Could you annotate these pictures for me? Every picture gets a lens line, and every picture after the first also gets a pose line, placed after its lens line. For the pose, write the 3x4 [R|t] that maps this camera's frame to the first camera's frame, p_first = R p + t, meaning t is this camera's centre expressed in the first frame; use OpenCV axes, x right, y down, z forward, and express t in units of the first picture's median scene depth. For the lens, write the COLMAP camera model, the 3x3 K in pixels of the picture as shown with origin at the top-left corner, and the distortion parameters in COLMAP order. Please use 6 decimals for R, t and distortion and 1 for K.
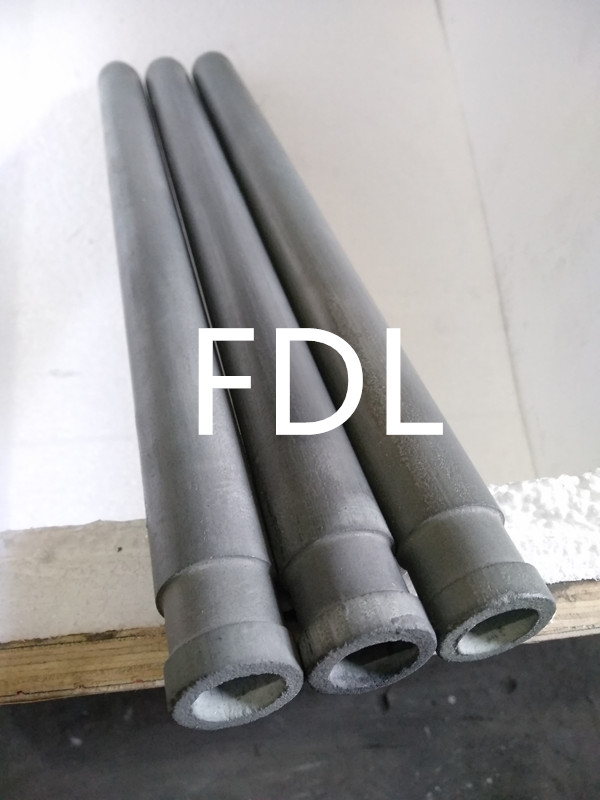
lens RADIAL K [[613.4, 0, 300.0], [0, 613.4, 400.0], [0, 0, 1]] dist [-0.044004, 0.015772]
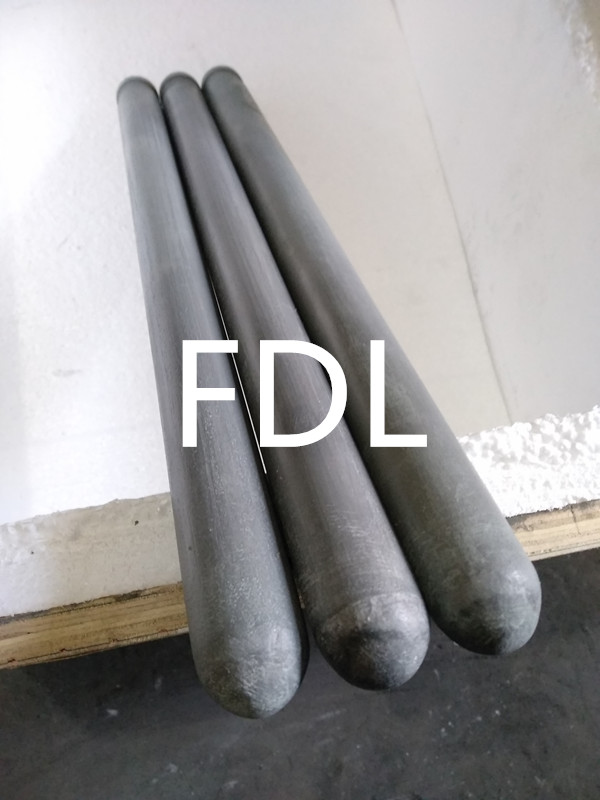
lens RADIAL K [[602.4, 0, 301.2], [0, 602.4, 389.6], [0, 0, 1]] dist [-0.008477, -0.003349]
pose [[0.995475, -0.094961, 0.003363, 0.036039], [0.094865, 0.995247, 0.021983, -0.001970], [-0.005434, -0.021565, 0.999753, -0.139164]]
